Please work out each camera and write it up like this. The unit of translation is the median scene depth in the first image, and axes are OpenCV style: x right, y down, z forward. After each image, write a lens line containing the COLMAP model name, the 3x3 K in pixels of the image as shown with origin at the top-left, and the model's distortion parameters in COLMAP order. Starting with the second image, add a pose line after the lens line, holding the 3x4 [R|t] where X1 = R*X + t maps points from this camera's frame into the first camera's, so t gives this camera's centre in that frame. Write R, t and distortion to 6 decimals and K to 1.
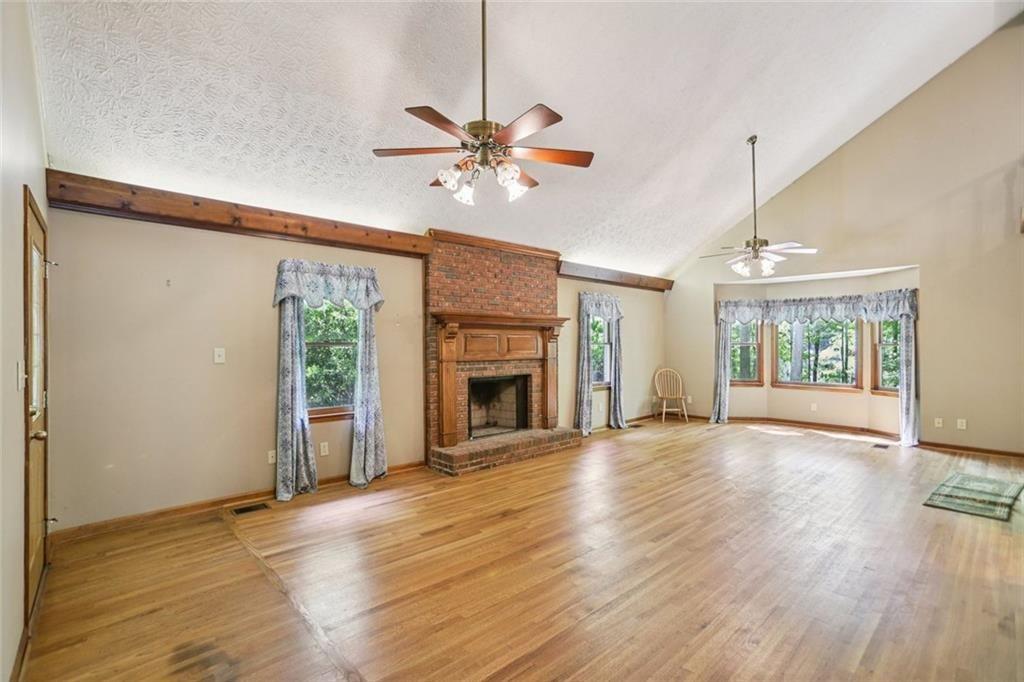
lens RADIAL K [[473.6, 0, 509.2], [0, 473.6, 340.7], [0, 0, 1]] dist [-0.077297, 0.033428]
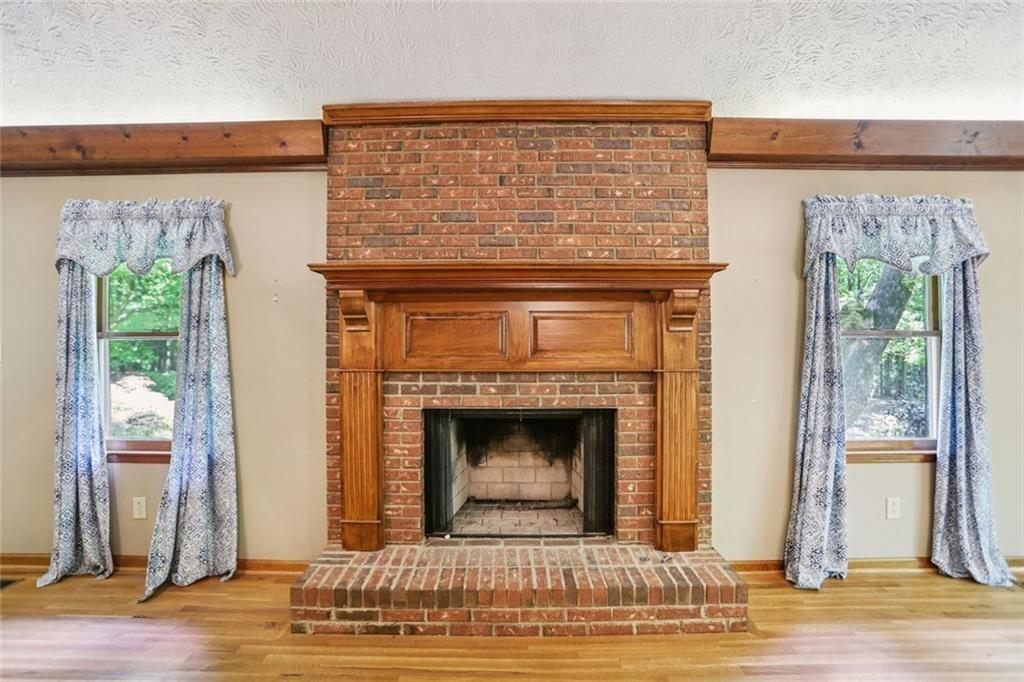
lens RADIAL K [[473.6, 0, 509.2], [0, 473.6, 340.7], [0, 0, 1]] dist [-0.077297, 0.033428]
pose [[0.737116, -0.010492, -0.675685, 0.251691], [0.006417, 0.999943, -0.008526, 0.015055], [0.675736, 0.001949, 0.737141, 0.635490]]
